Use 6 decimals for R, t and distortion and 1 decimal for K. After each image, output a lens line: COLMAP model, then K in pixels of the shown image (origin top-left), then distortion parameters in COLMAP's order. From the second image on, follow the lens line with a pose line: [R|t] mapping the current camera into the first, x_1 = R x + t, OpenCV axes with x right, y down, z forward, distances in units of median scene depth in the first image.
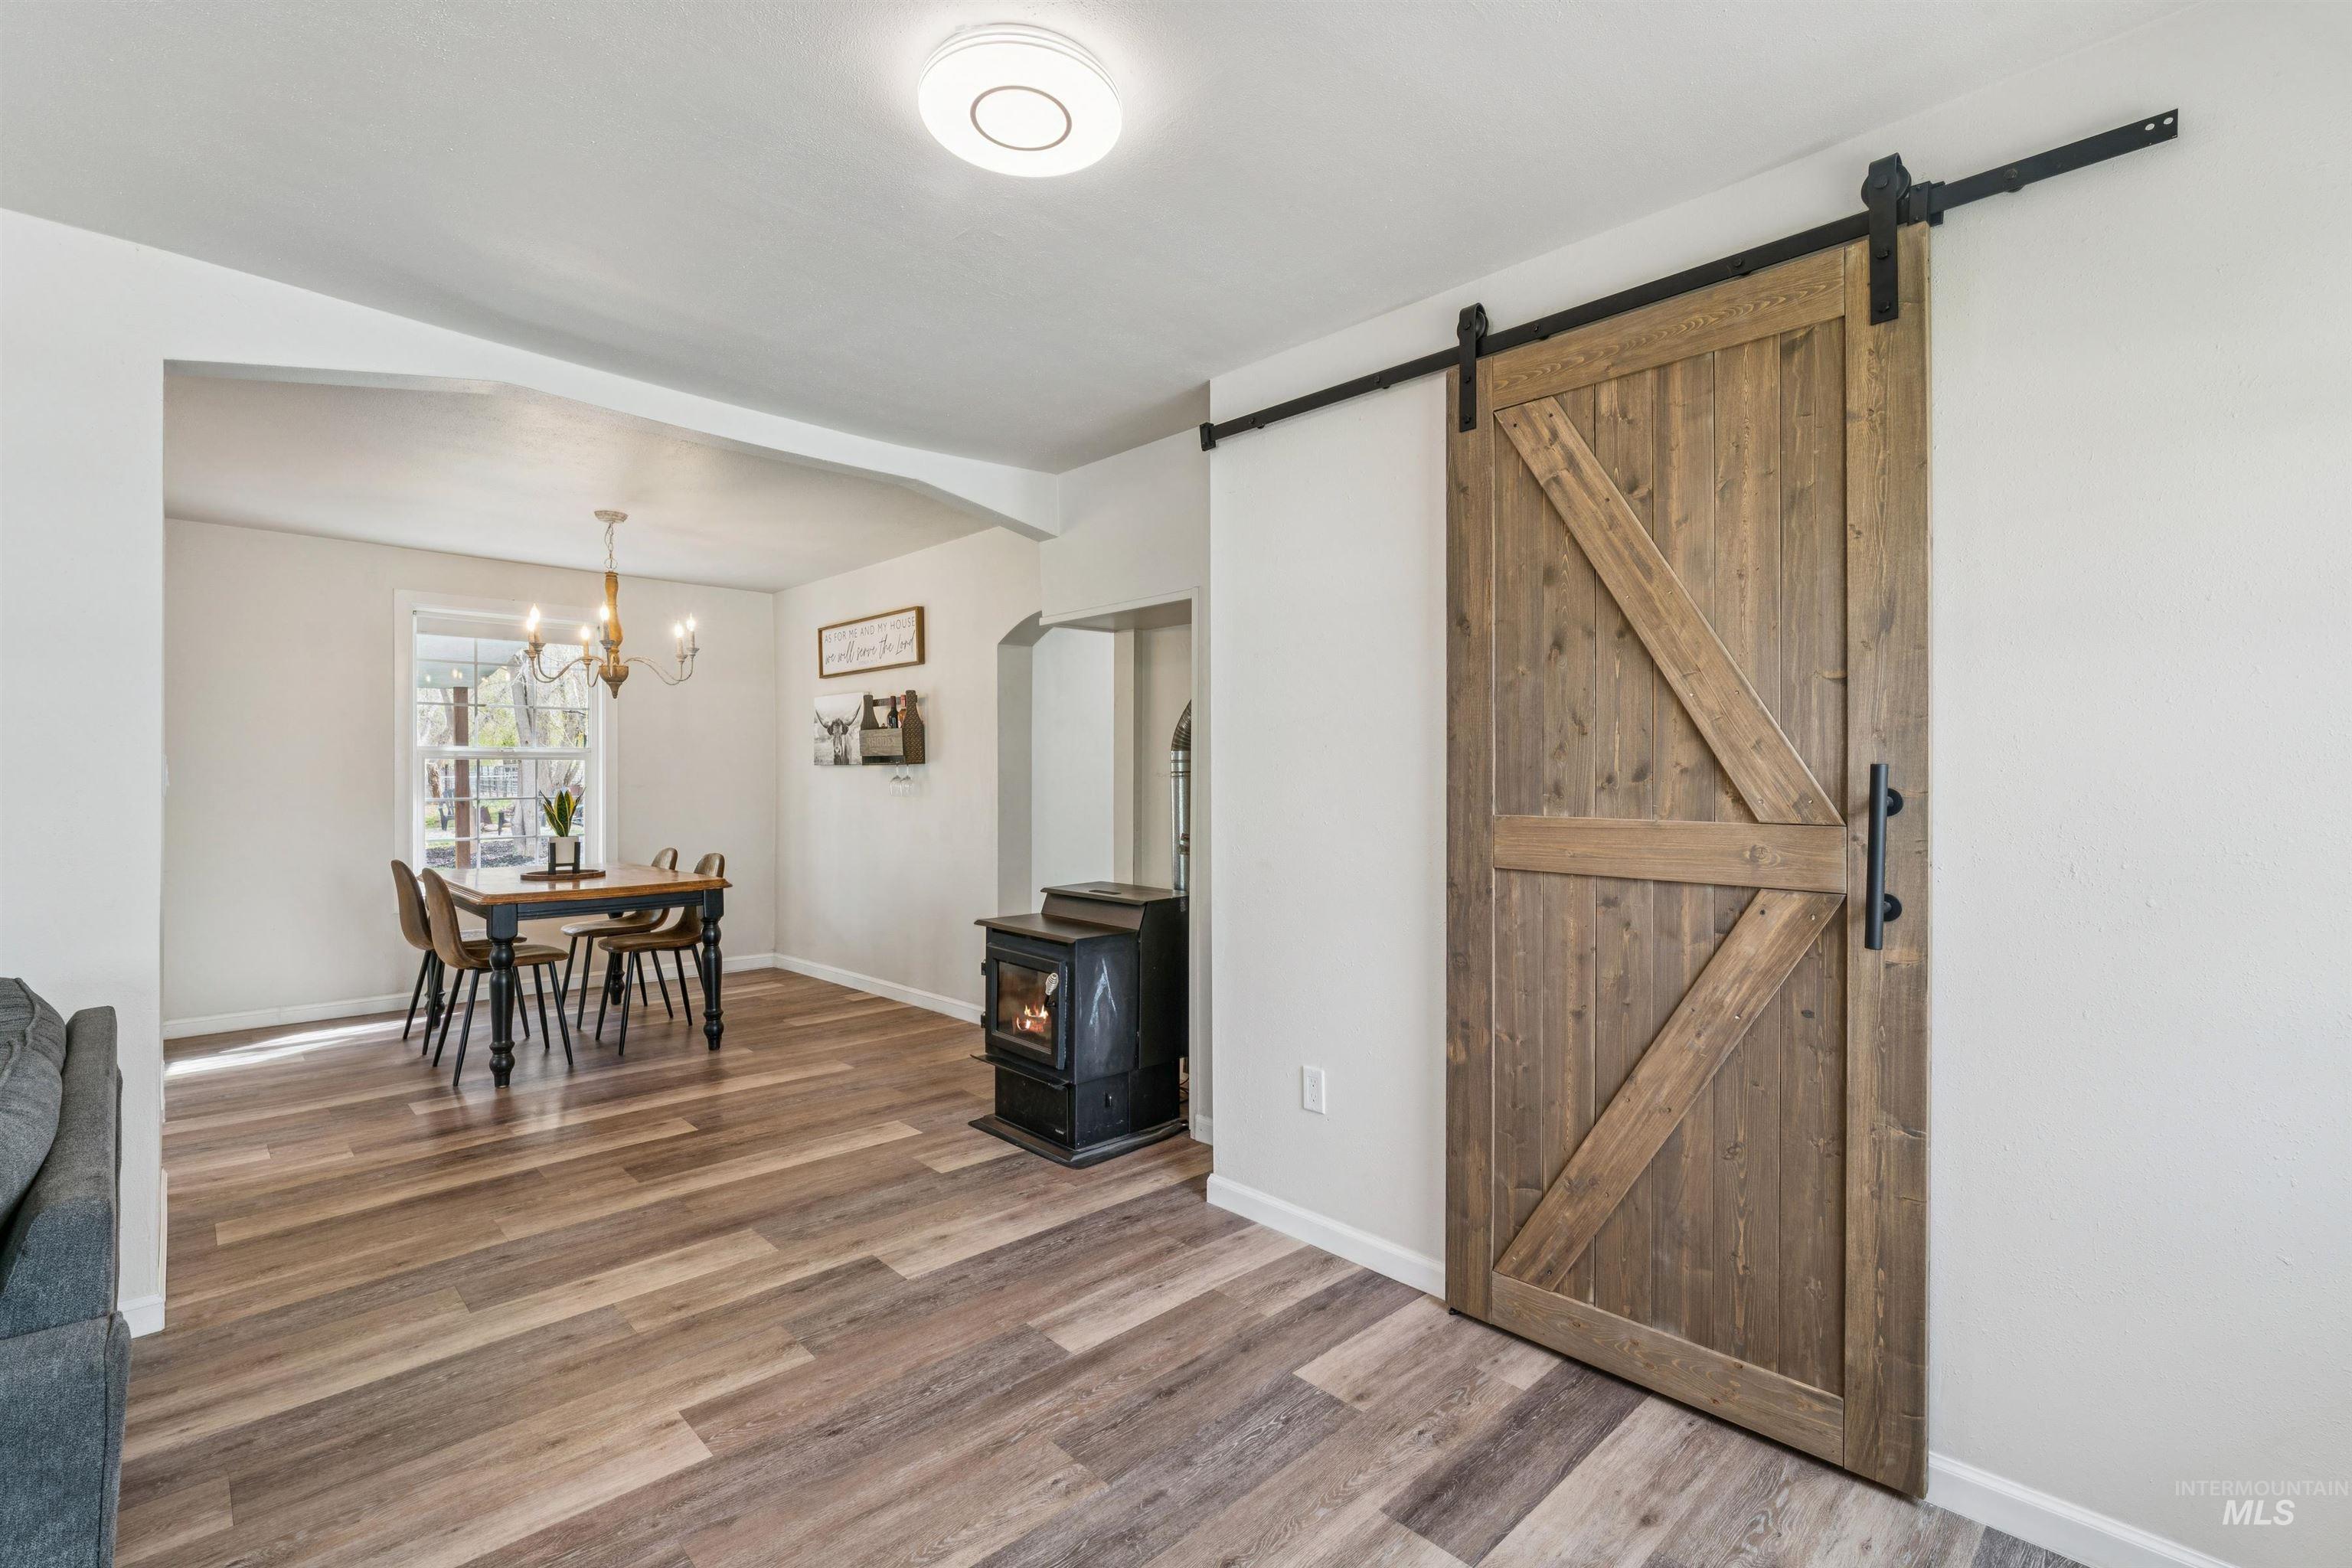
lens RADIAL K [[1053.8, 0, 1184.0], [0, 1053.8, 774.7], [0, 0, 1]] dist [-0.000419, -0.000207]
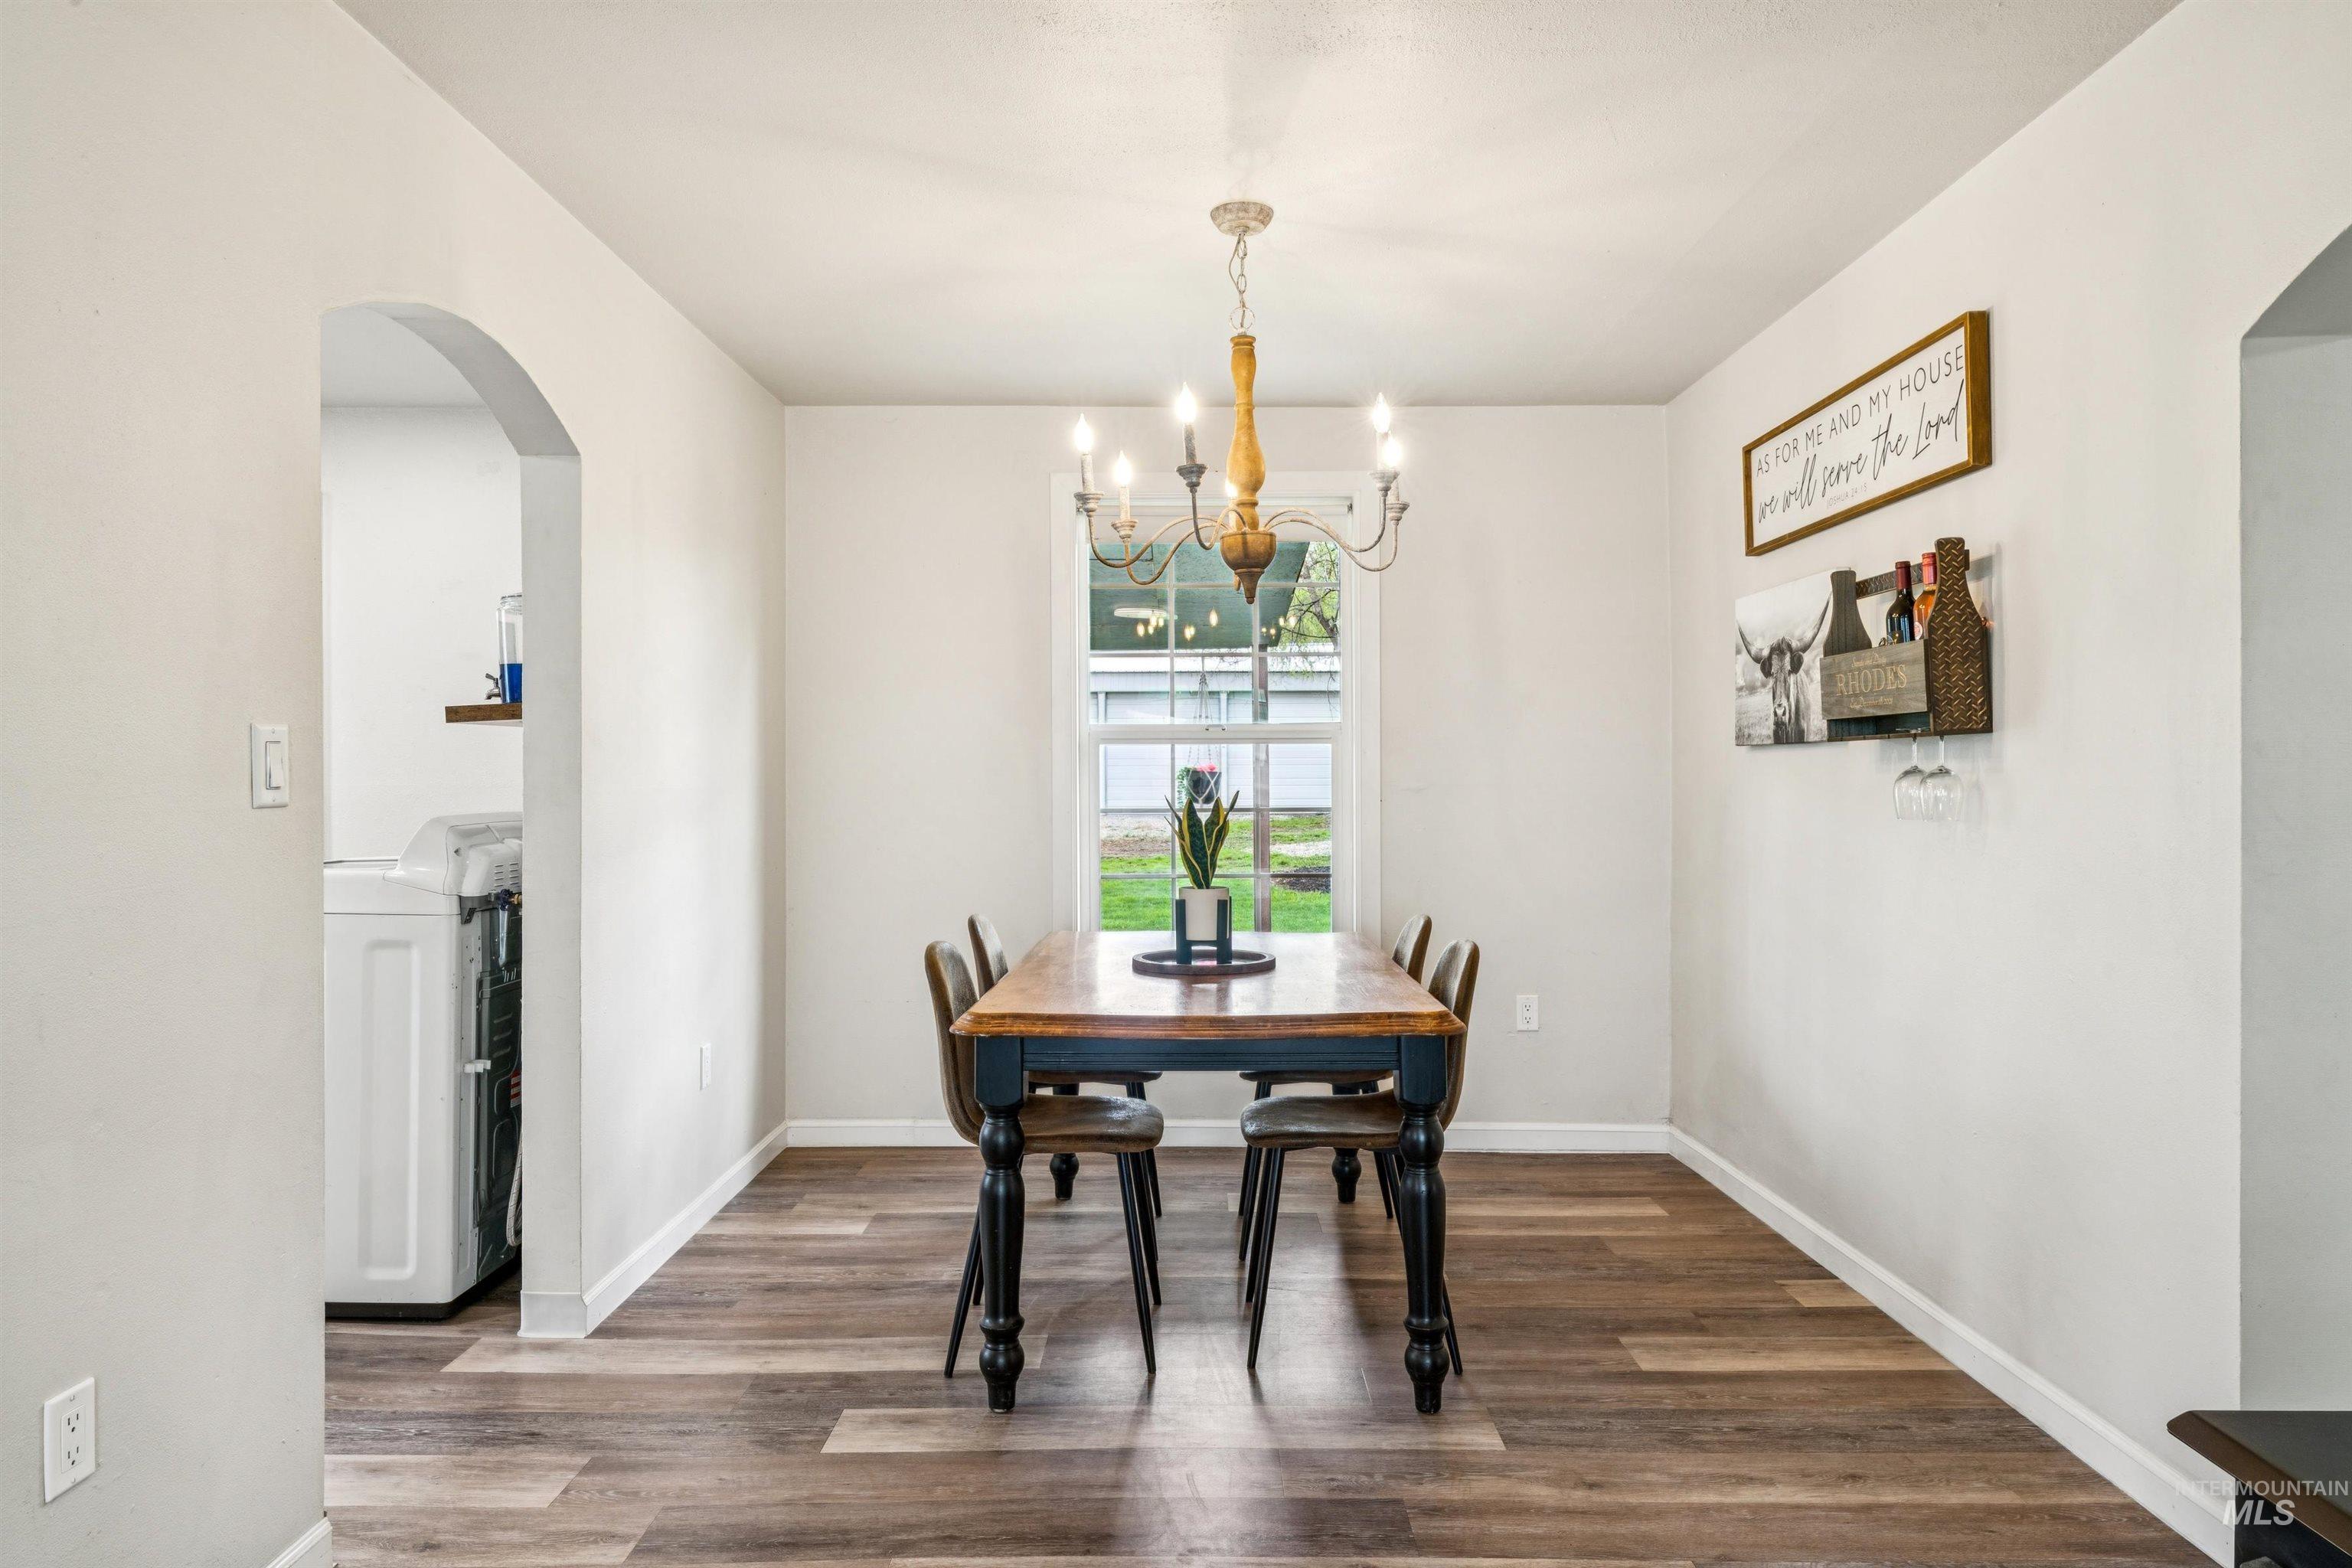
lens RADIAL K [[1445.4, 0, 1176.0], [0, 1445.4, 784.0], [0, 0, 1]] dist [-0.003849, -0.000103]
pose [[0.709490, 0.001294, -0.704714, -0.150535], [0.002460, 0.999988, 0.004313, 0.007680], [0.704711, -0.004794, 0.709478, 0.718538]]
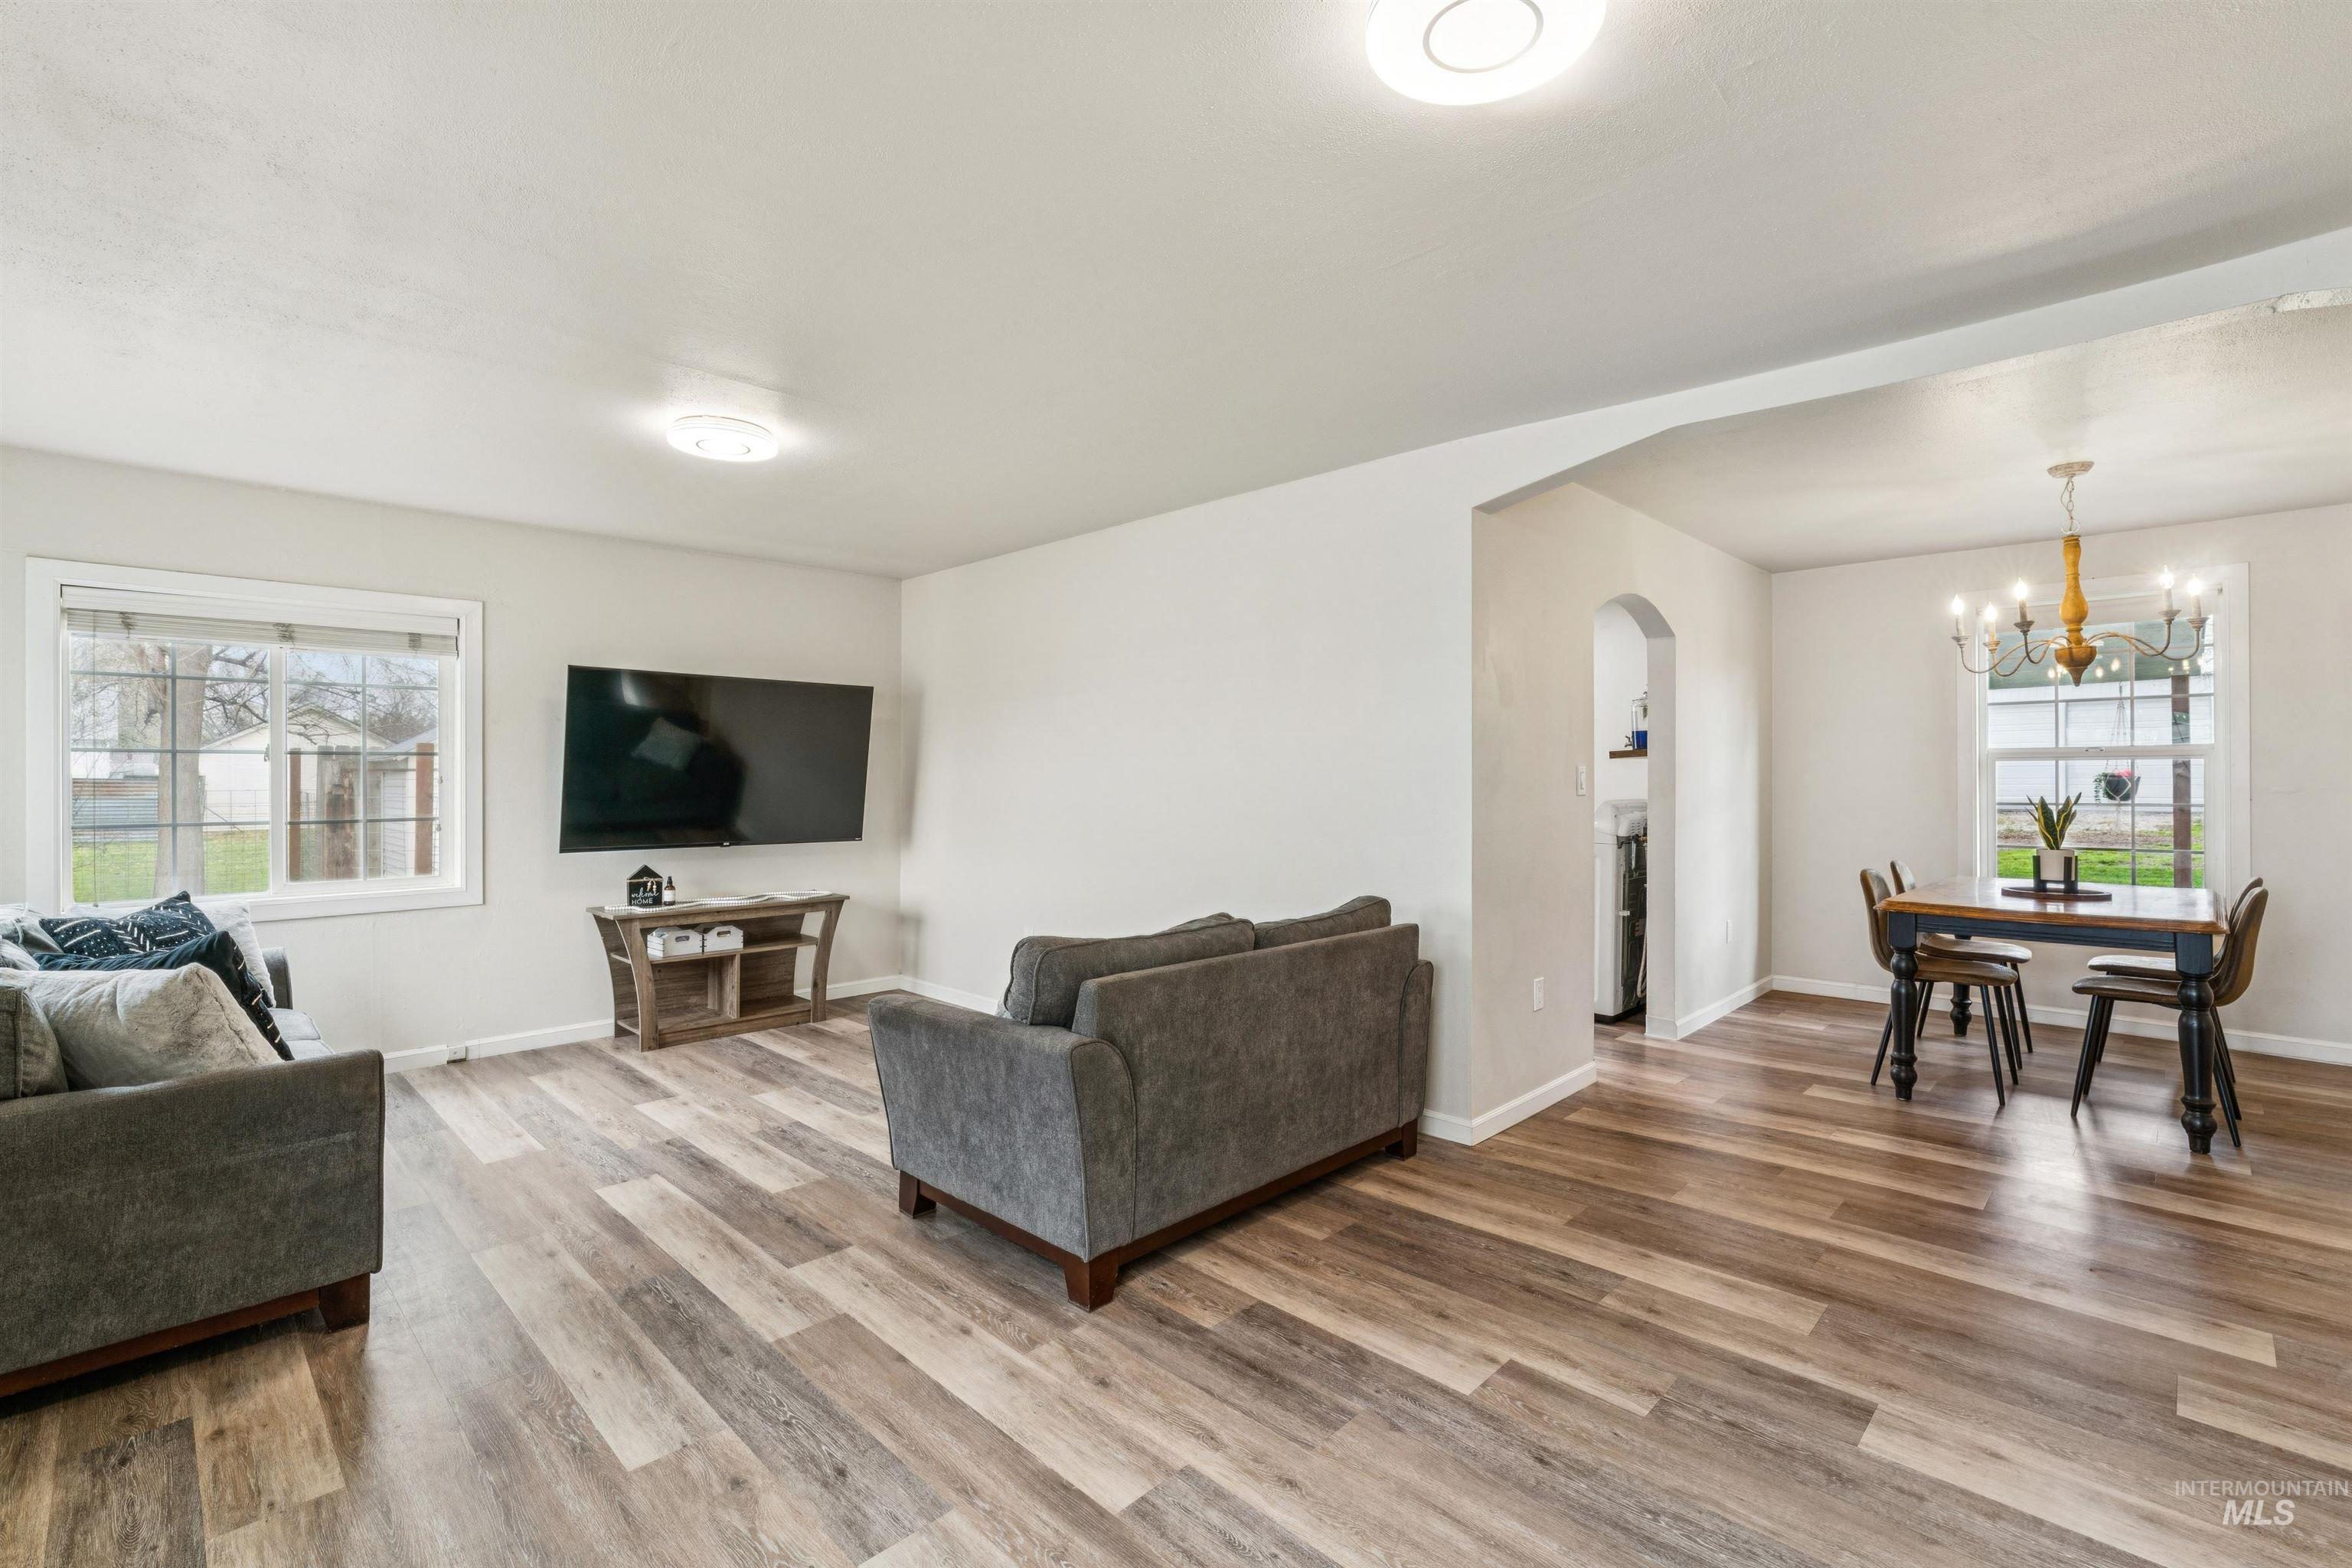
lens RADIAL K [[1040.4, 0, 1176.0], [0, 1040.4, 775.2], [0, 0, 1]] dist [-0.004403, 0.000024]
pose [[0.024394, -0.003201, -0.999697, 0.359355], [0.001613, 0.999994, -0.003162, -0.001686], [0.999701, -0.001536, 0.024399, 0.374907]]
